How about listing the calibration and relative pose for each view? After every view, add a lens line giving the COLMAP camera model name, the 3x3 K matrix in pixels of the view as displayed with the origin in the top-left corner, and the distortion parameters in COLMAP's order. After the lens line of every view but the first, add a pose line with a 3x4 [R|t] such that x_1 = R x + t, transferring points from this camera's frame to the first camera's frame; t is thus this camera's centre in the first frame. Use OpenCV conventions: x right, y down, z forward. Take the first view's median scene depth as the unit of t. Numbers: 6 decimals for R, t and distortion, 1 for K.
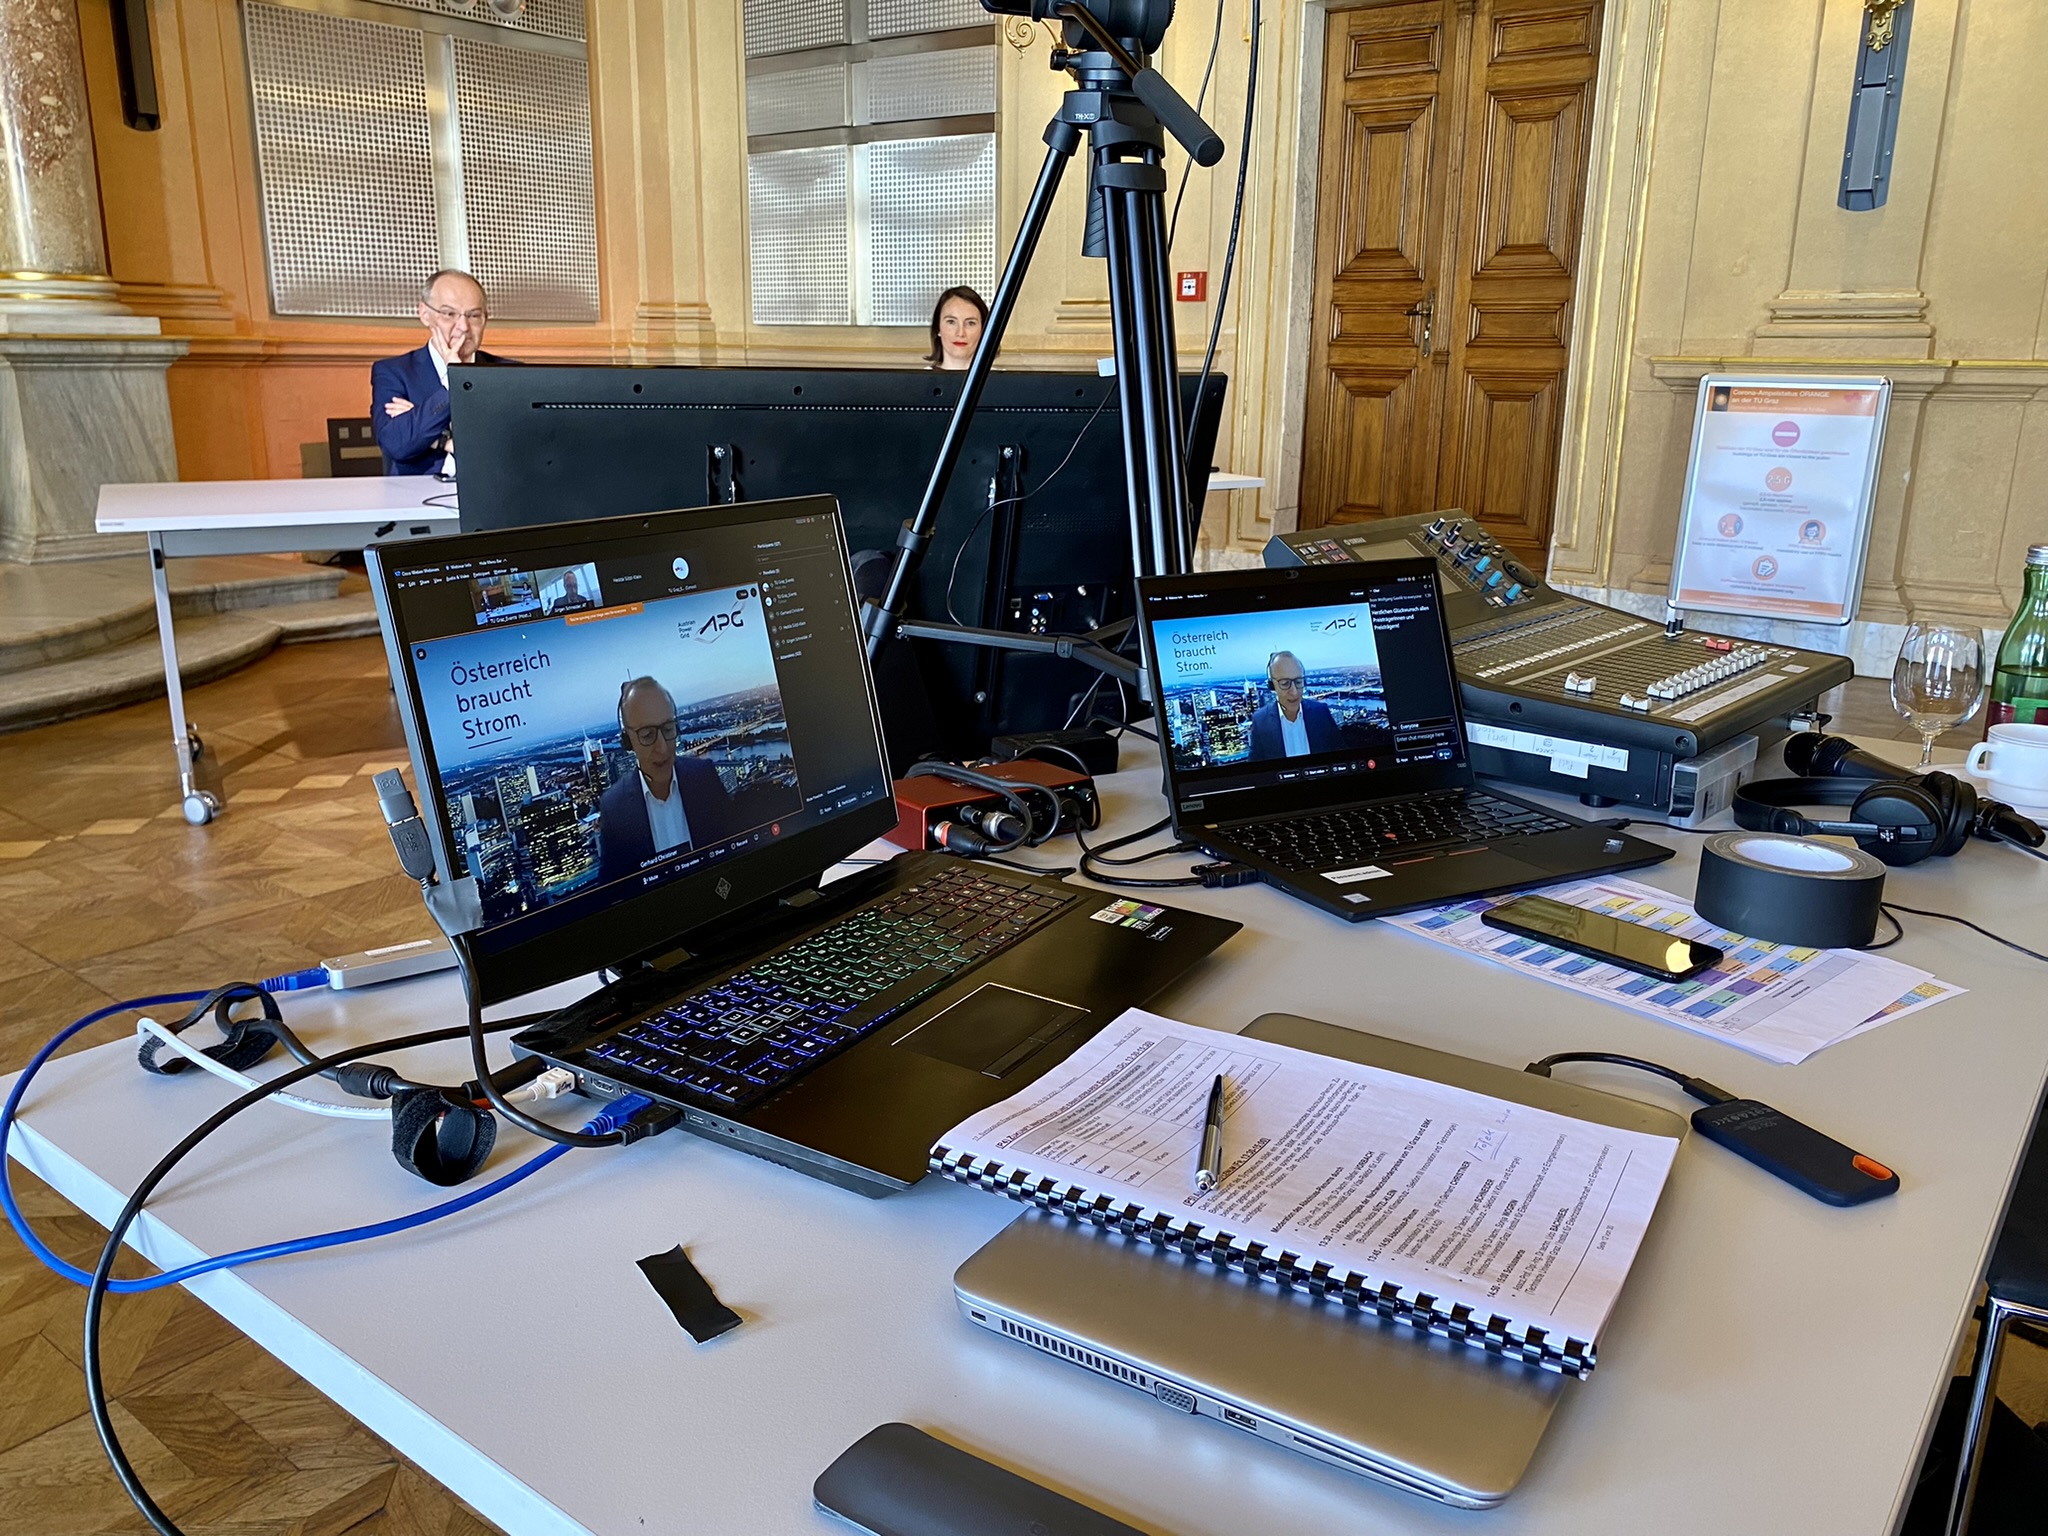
lens RADIAL K [[1562.7, 0, 1021.8], [0, 1562.7, 753.6], [0, 0, 1]] dist [0.037577, -0.037834]
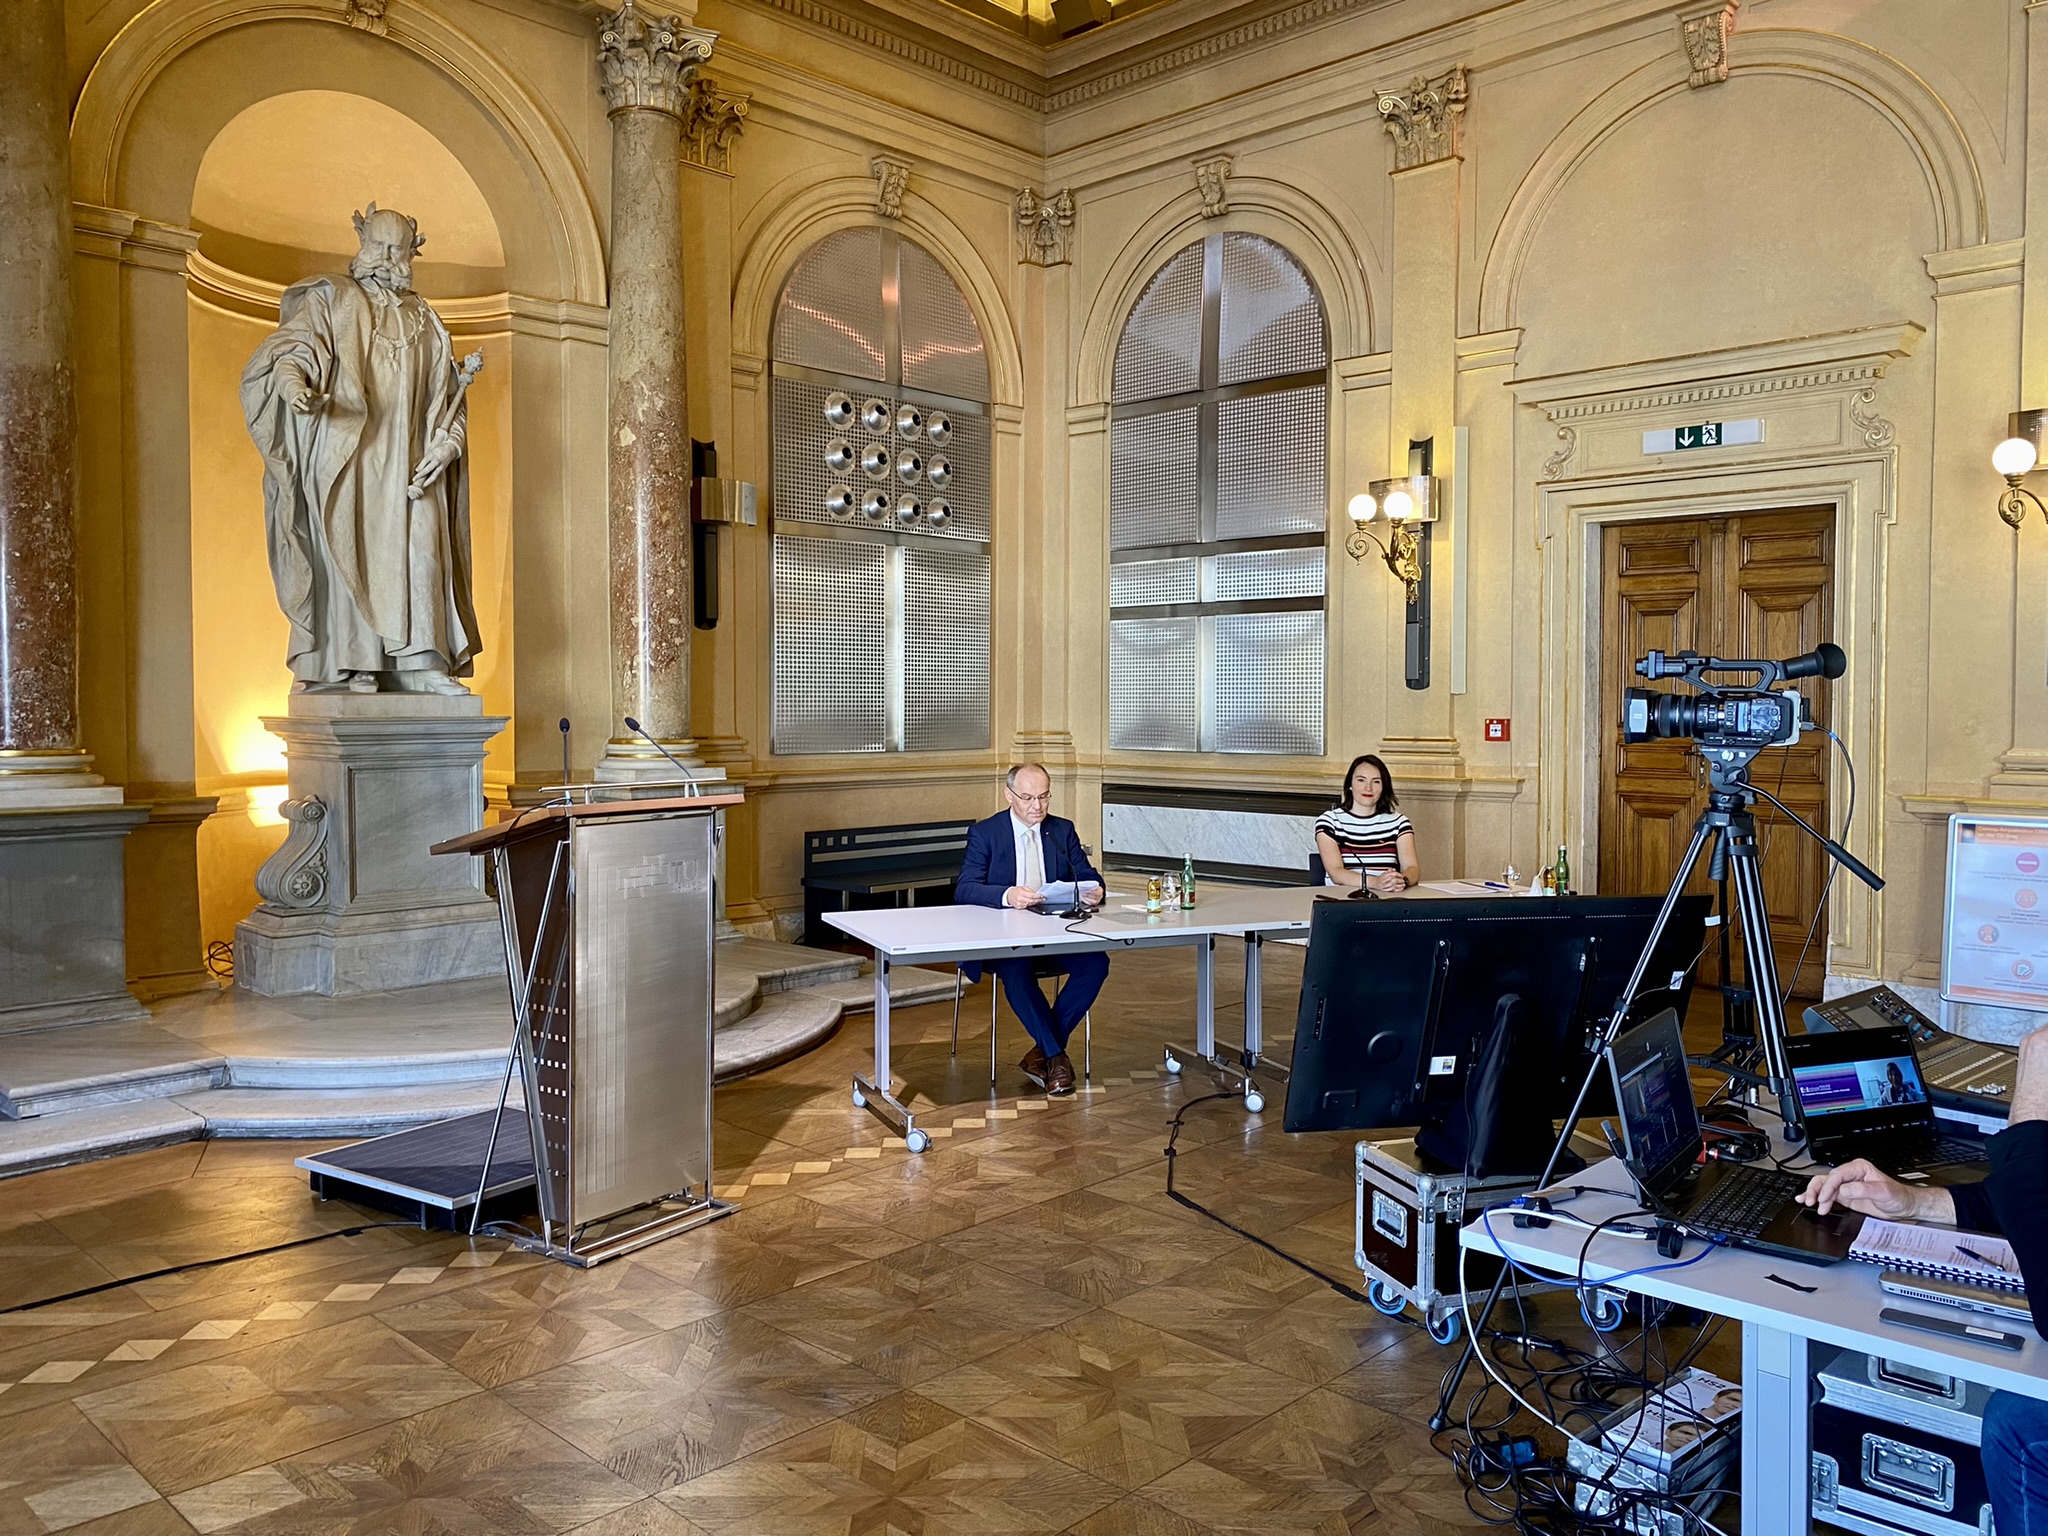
lens RADIAL K [[1562.7, 0, 1026.0], [0, 1562.7, 750.9], [0, 0, 1]] dist [0.037577, -0.037834]
pose [[0.994493, -0.006018, -0.104627, -0.149527], [-0.017379, 0.975057, -0.221272, 0.000846], [0.103349, 0.221872, 0.969583, -0.271195]]
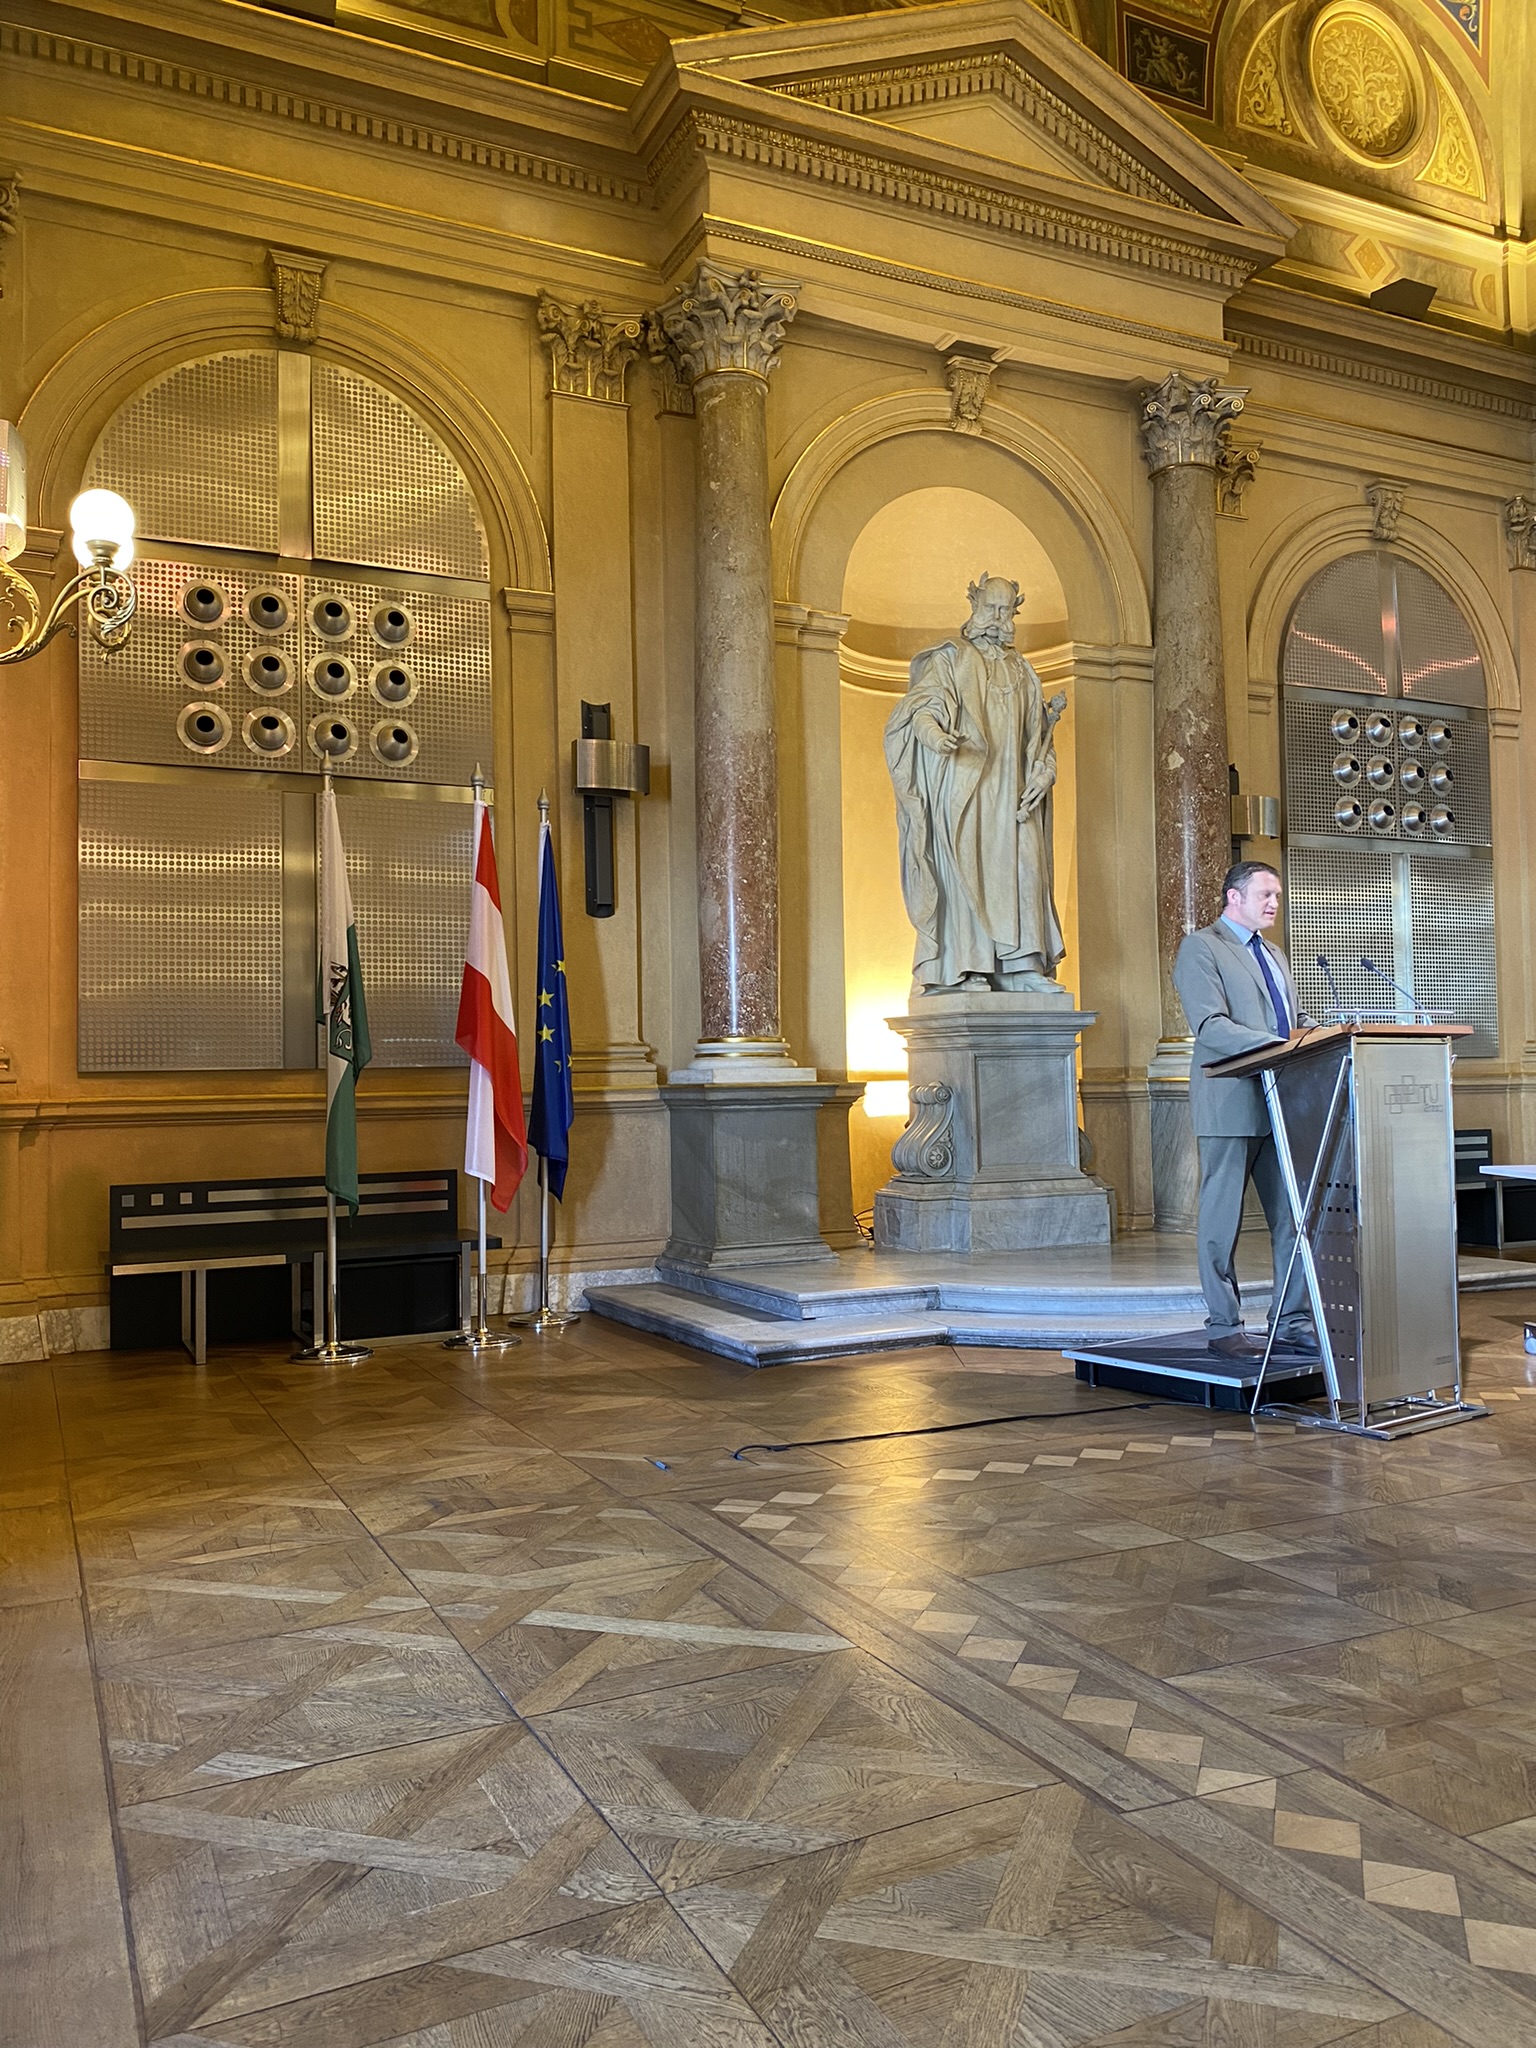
lens RADIAL K [[1562.7, 0, 761.0], [0, 1562.7, 1016.3], [0, 0, 1]] dist [0.037577, -0.037834]
pose [[0.896438, -0.045661, -0.440811, -0.332162], [-0.084842, 0.958597, -0.271832, 0.104432], [0.434972, 0.281080, 0.855449, -0.414111]]
